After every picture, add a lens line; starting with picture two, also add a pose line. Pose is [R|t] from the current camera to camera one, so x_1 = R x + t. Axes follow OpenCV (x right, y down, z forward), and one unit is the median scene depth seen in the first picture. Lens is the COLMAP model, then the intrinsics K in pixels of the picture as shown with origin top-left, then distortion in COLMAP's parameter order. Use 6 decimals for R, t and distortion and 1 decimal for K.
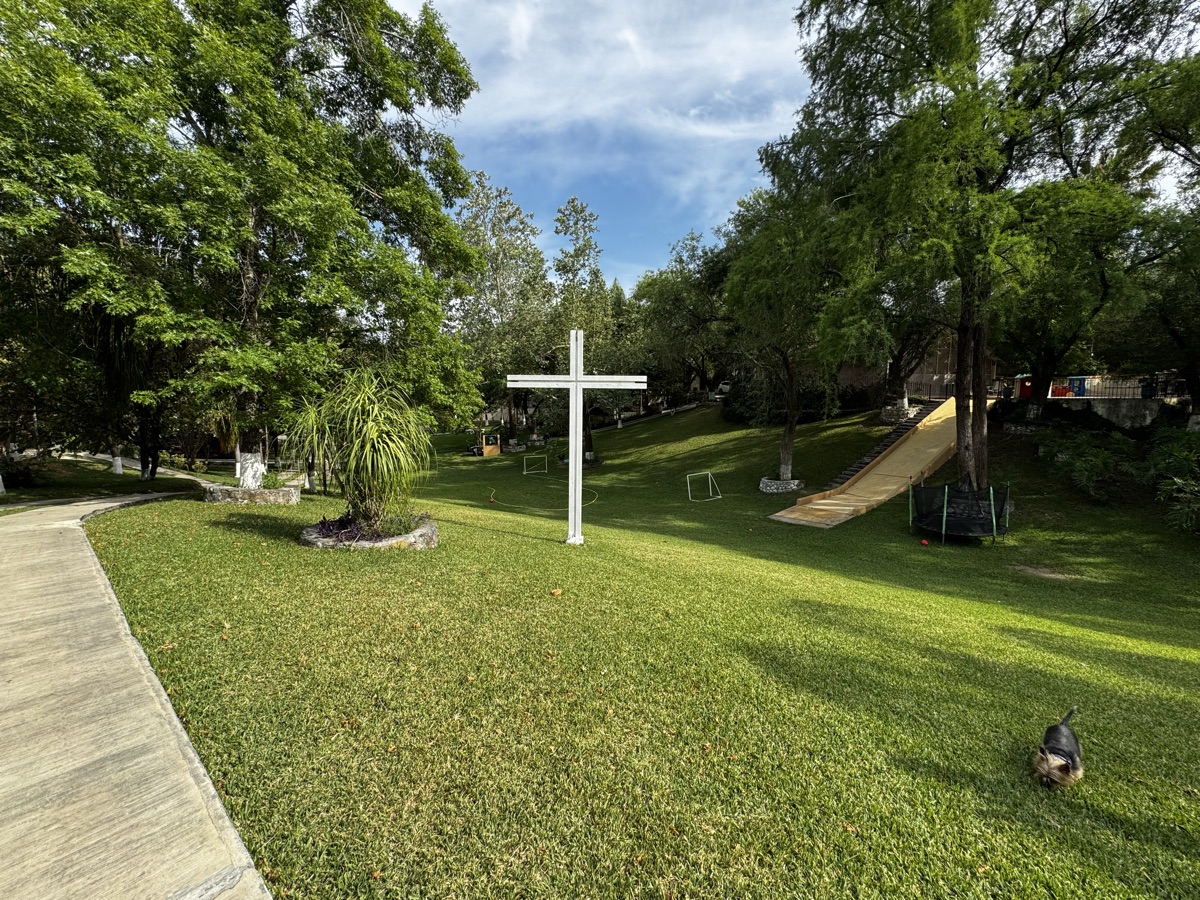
lens RADIAL K [[480.1, 0, 600.0], [0, 480.1, 450.0], [0, 0, 1]] dist [0.000020, 0.000001]
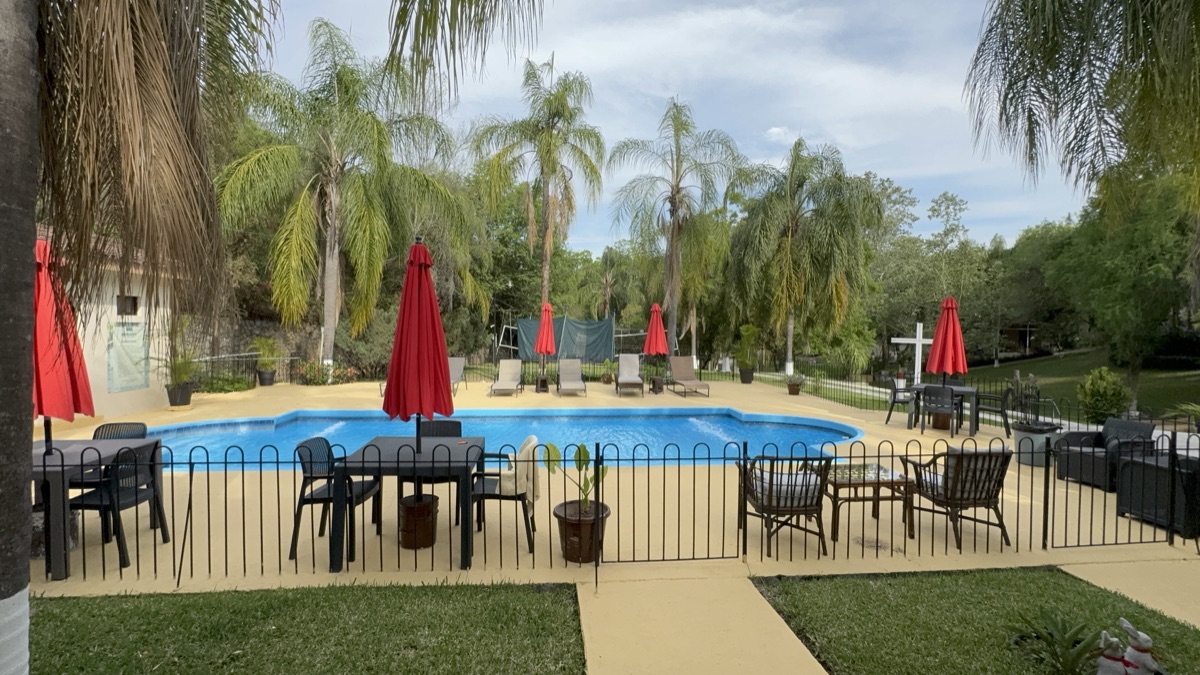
lens RADIAL K [[529.9, 0, 600.0], [0, 529.9, 337.5], [0, 0, 1]] dist [-0.001057, -0.000092]
pose [[0.786291, 0.025380, -0.617335, 0.105896], [-0.080242, 0.994889, -0.061302, 0.045838], [0.612623, 0.097737, 0.784309, -0.681715]]
